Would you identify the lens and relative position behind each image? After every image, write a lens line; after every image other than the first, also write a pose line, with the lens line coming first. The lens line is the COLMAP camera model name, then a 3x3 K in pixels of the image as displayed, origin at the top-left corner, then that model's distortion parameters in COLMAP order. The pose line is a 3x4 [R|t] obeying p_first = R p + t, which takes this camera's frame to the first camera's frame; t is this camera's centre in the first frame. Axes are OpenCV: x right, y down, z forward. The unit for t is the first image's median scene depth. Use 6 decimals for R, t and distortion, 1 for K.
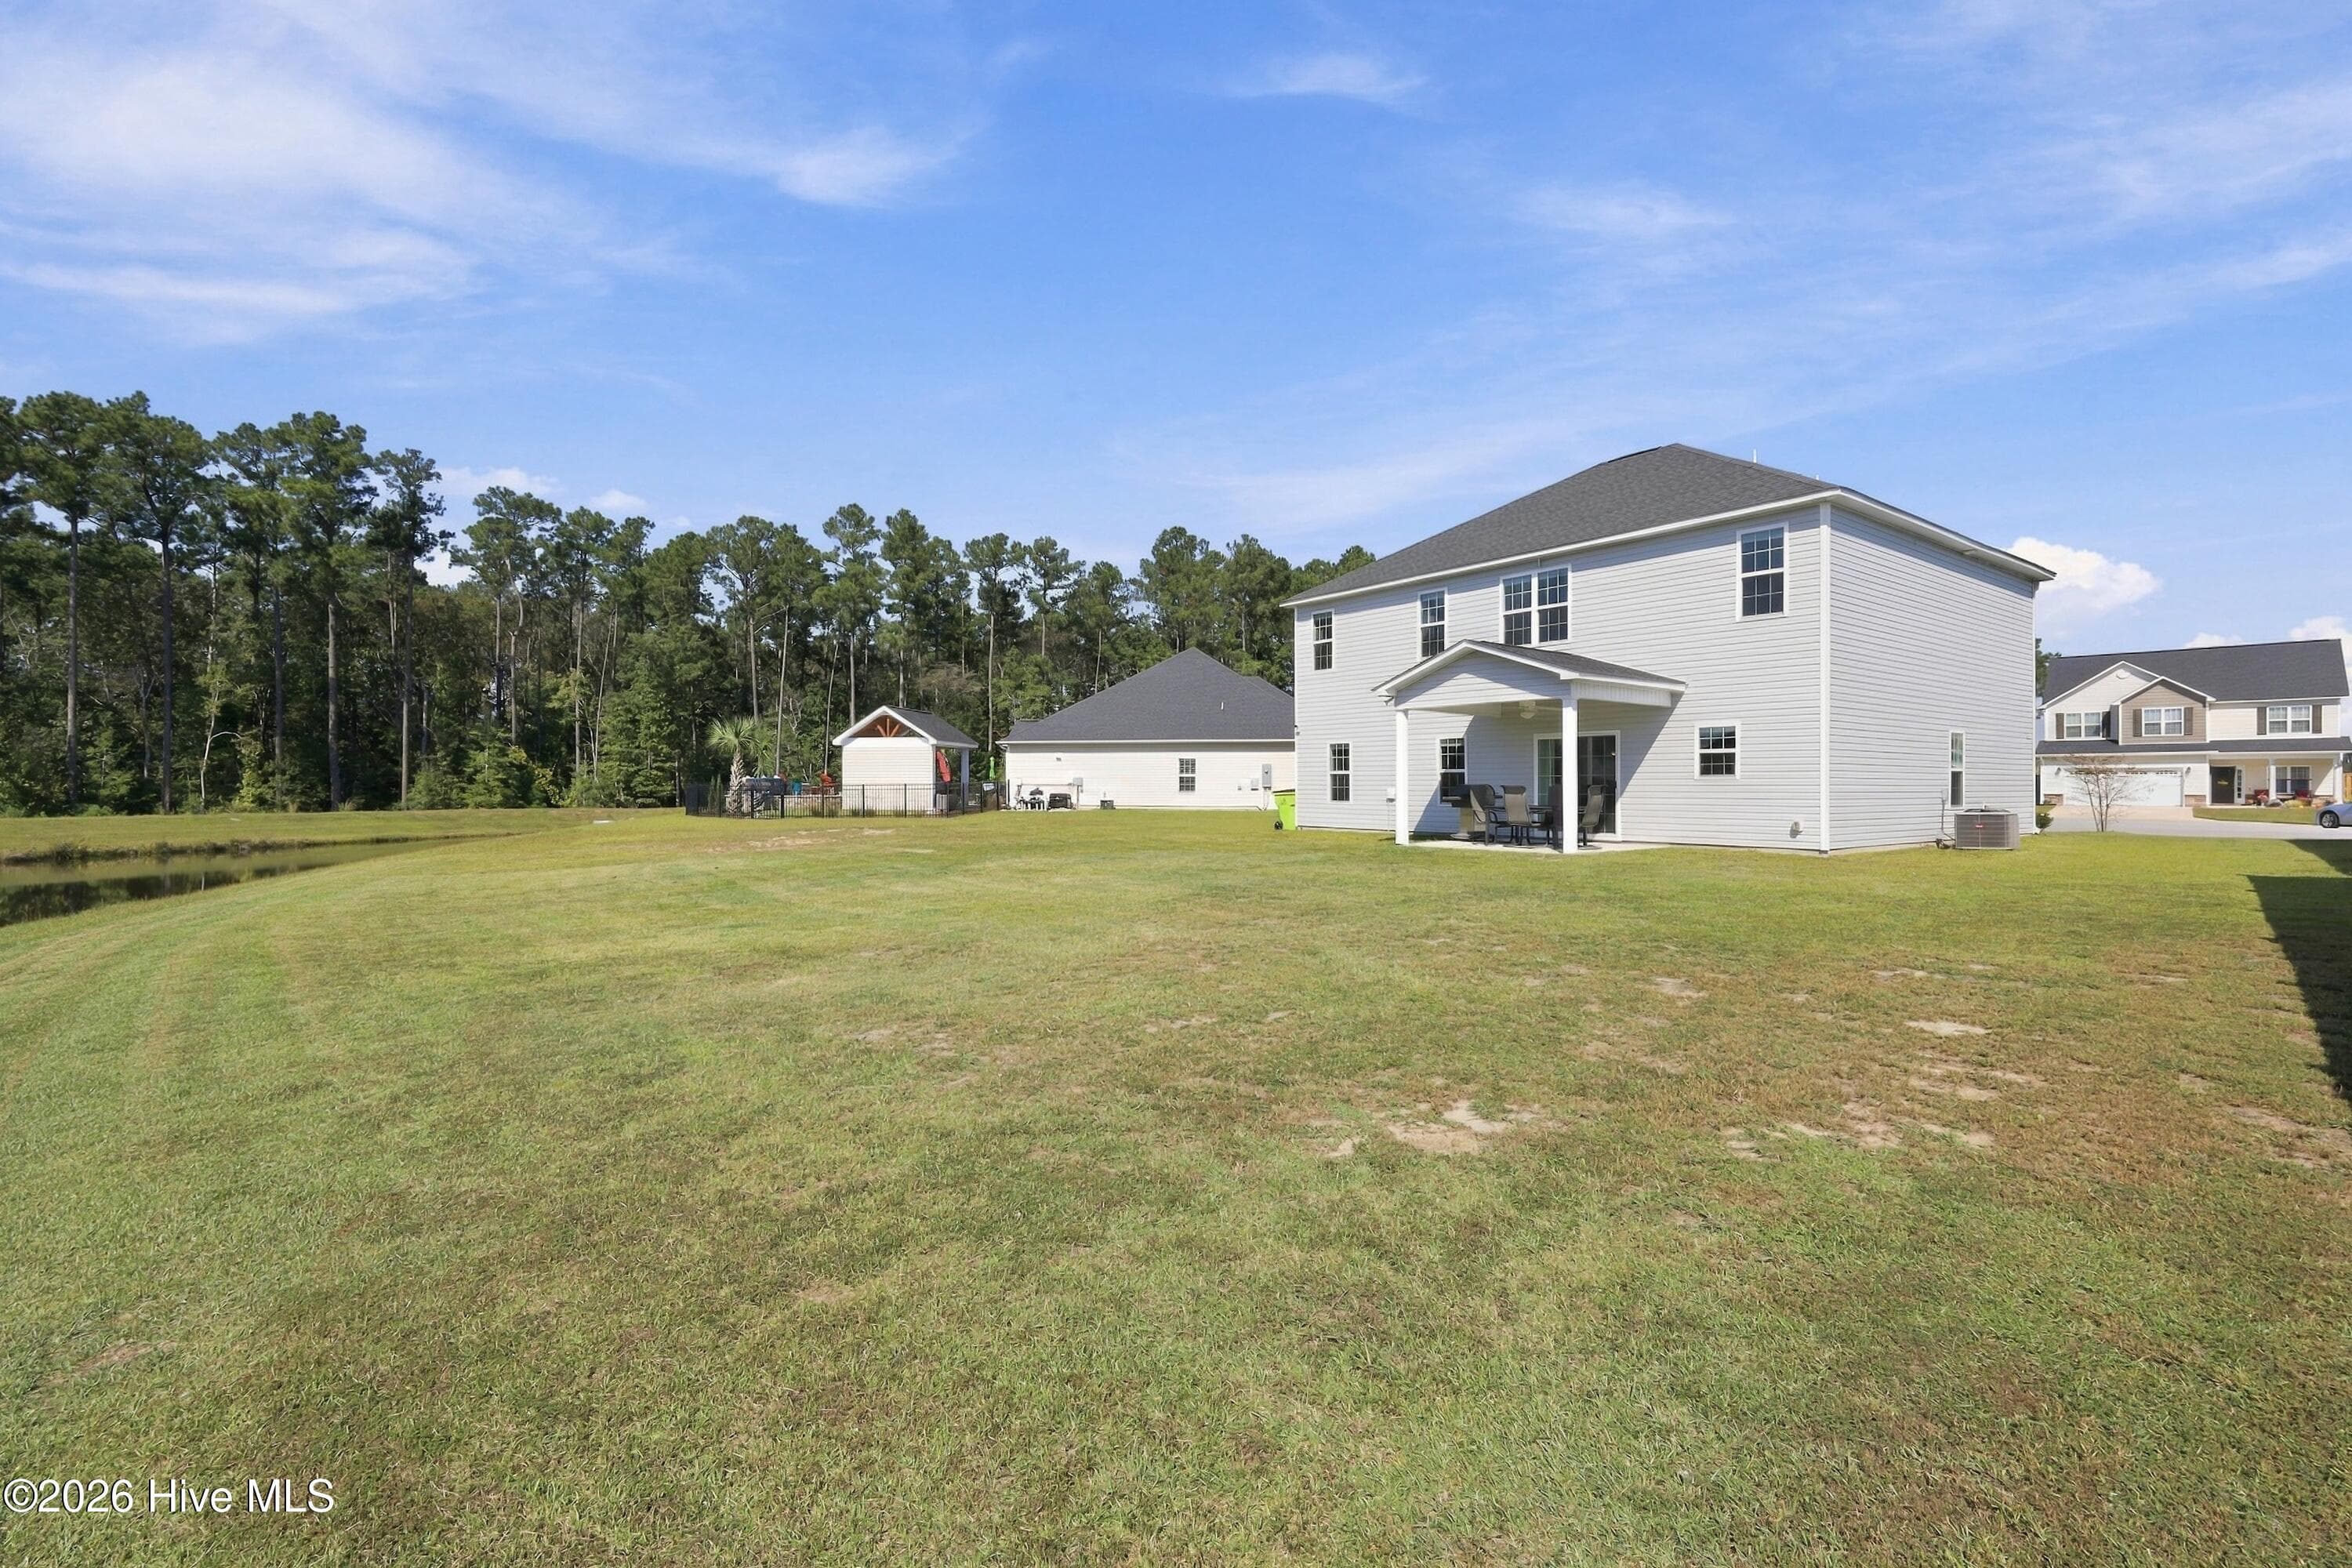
lens RADIAL K [[1038.2, 0, 1176.3], [0, 1038.2, 781.3], [0, 0, 1]] dist [0.001984, -0.000100]
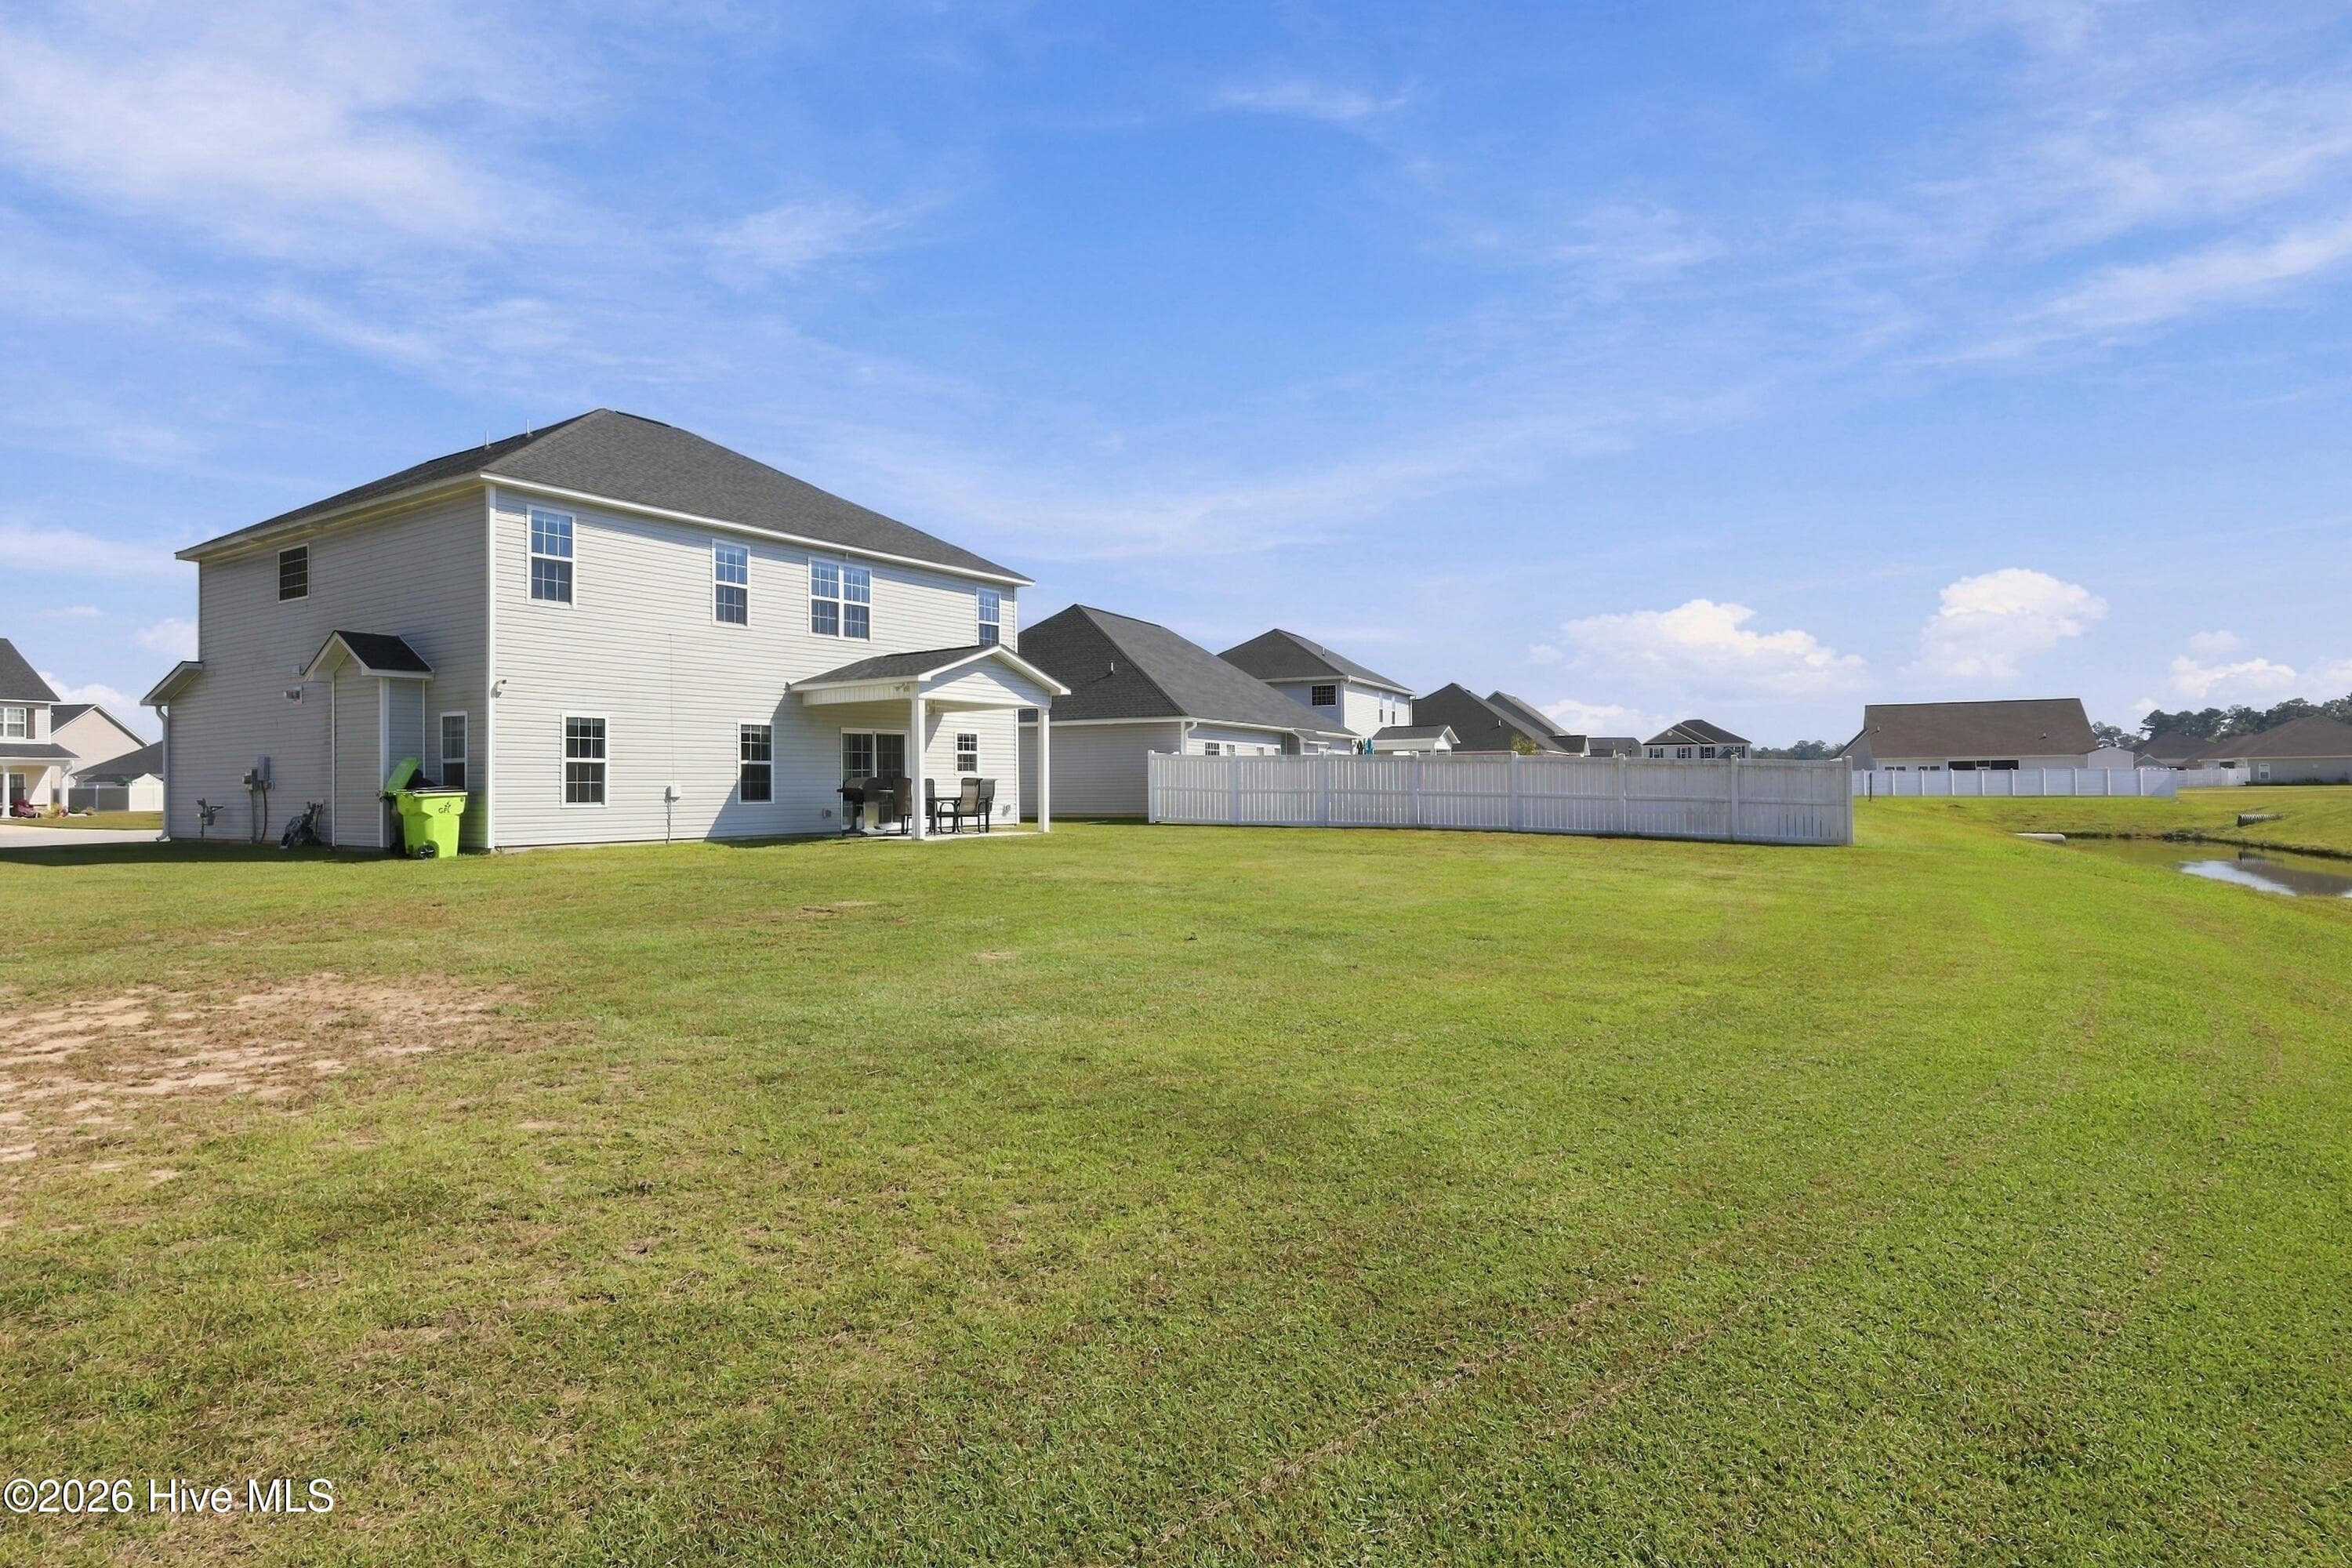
lens RADIAL K [[1263.2, 0, 1163.5], [0, 1263.2, 778.6], [0, 0, 1]] dist [-0.002666, 0.000046]
pose [[-0.333848, 0.009179, 0.942582, -0.709182], [0.006080, 0.999953, -0.007584, 0.011407], [-0.942607, 0.003199, -0.333888, 0.881486]]
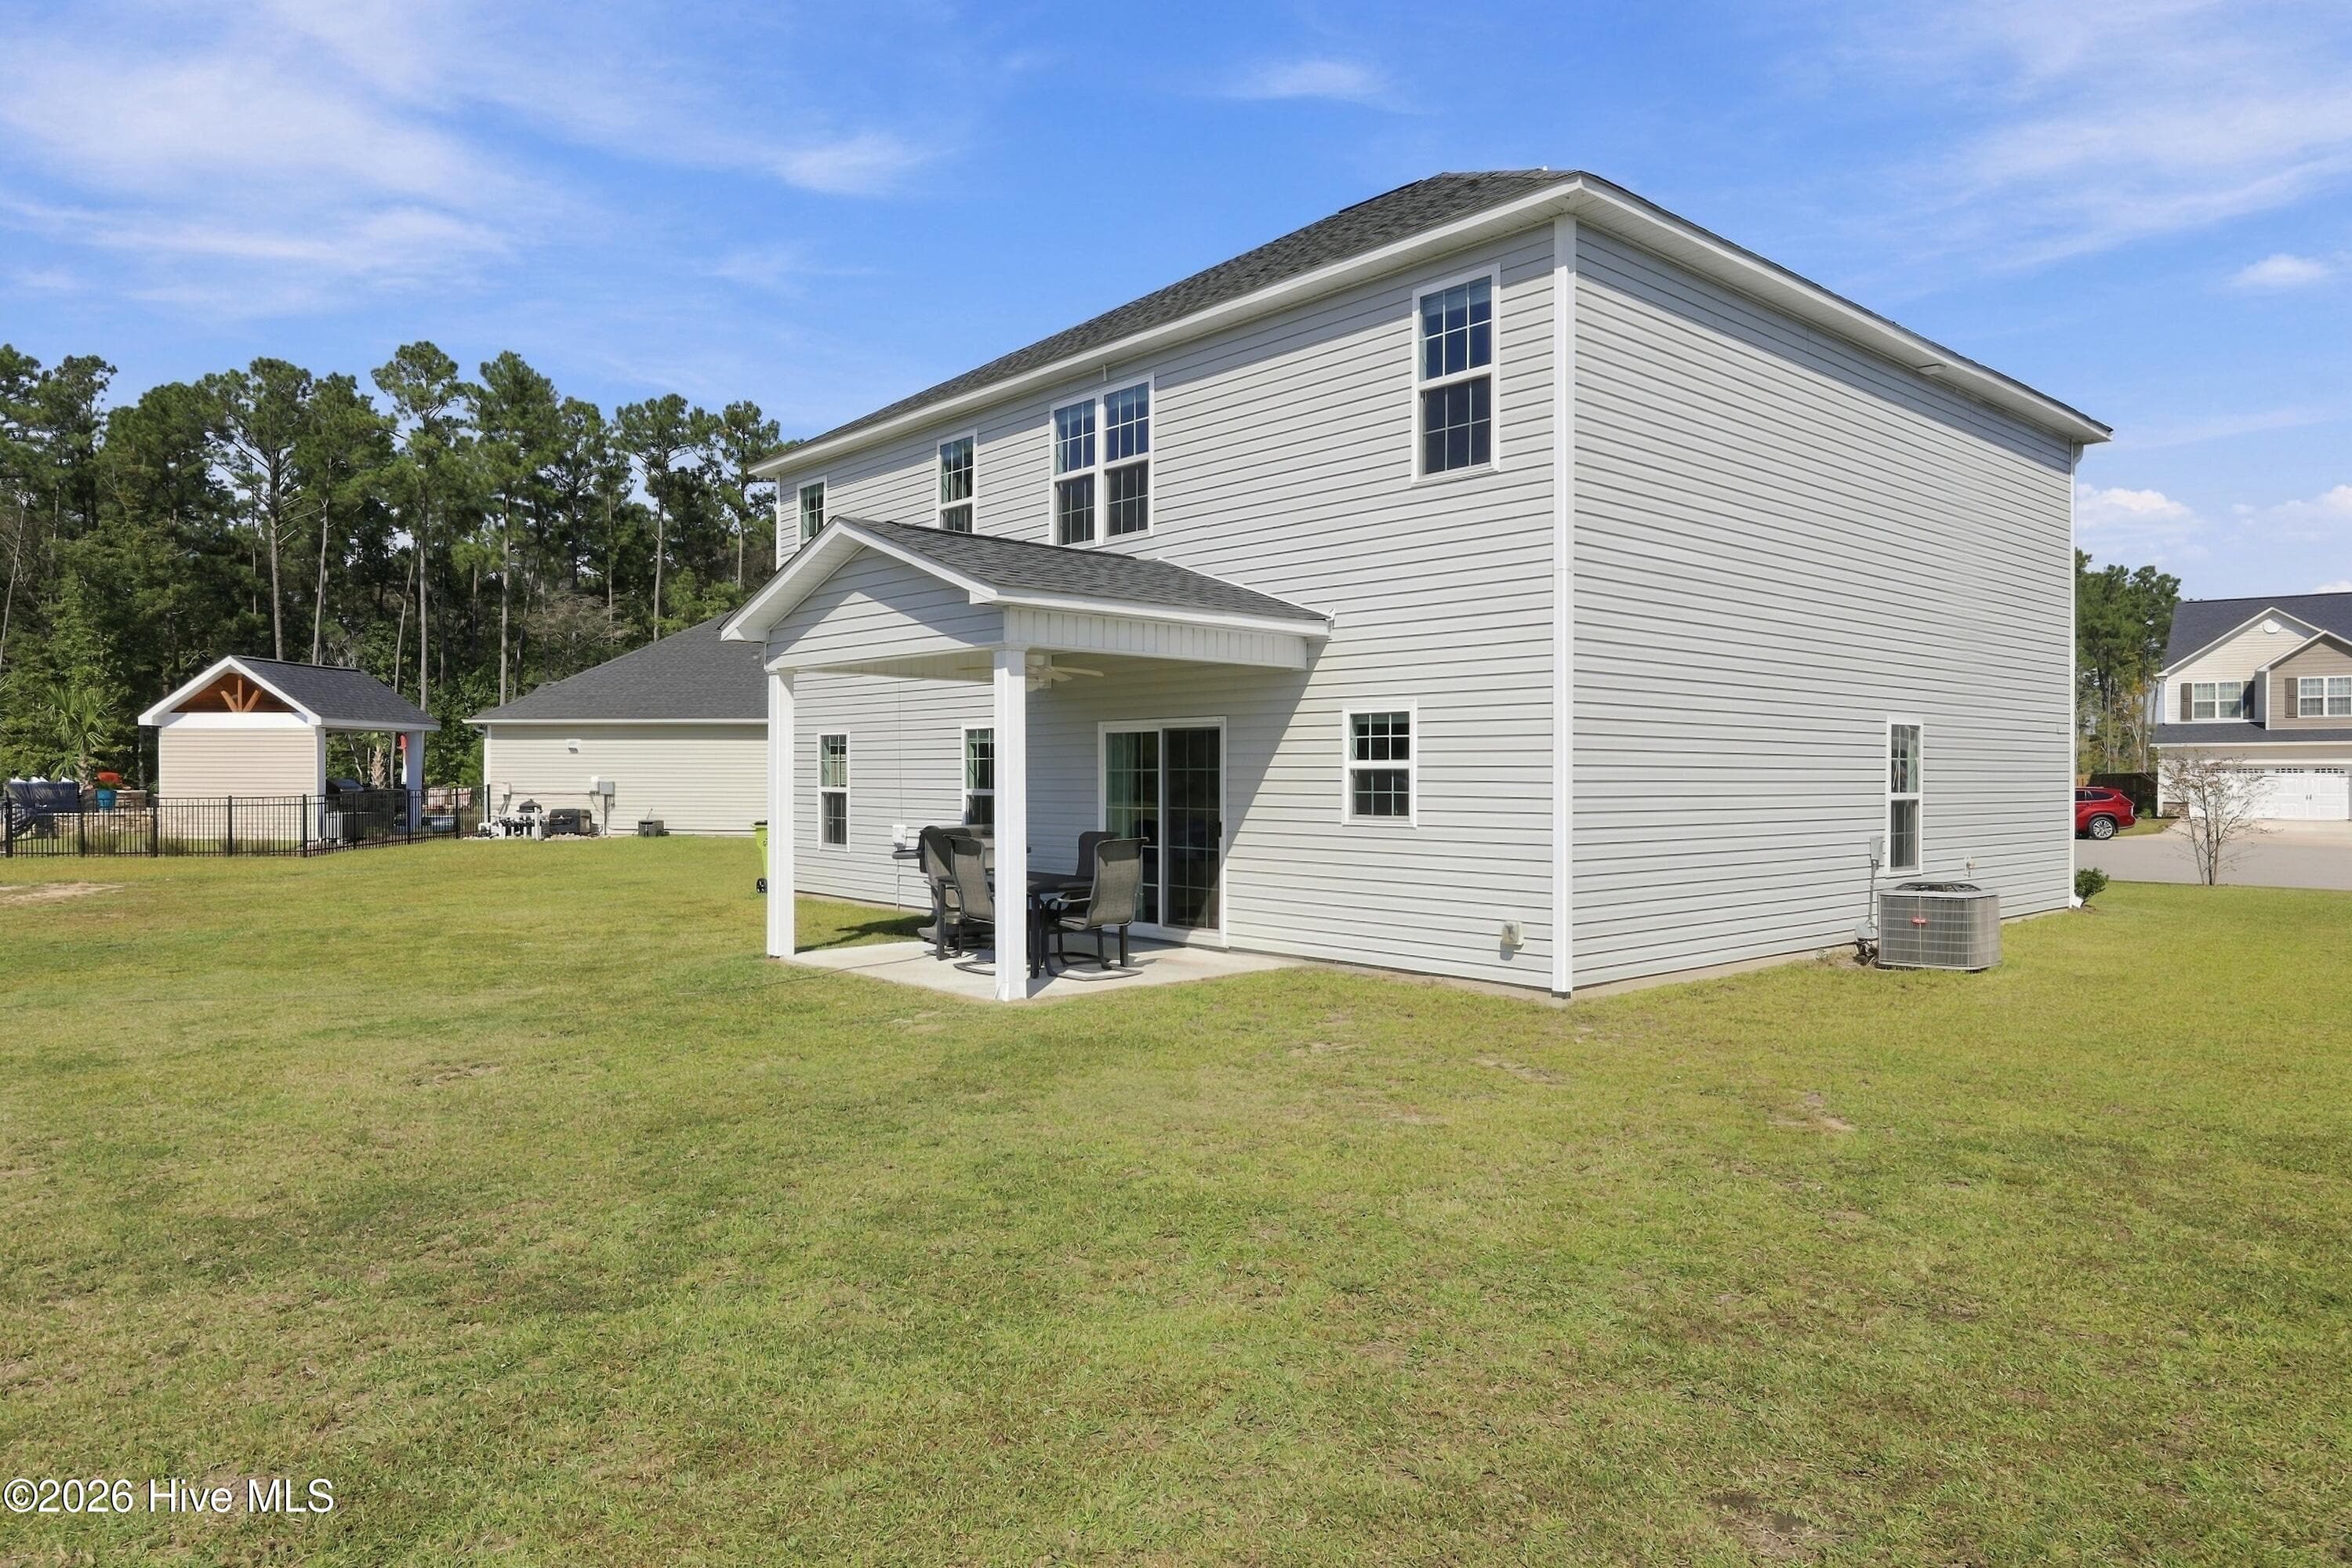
lens RADIAL K [[1458.0, 0, 1168.7], [0, 1458.0, 772.7], [0, 0, 1]] dist [0.001282, -0.000719]
pose [[0.996558, 0.001581, 0.082889, 0.253447], [-0.001796, 0.999995, 0.002524, -0.018240], [-0.082885, -0.002664, 0.996556, 0.242916]]
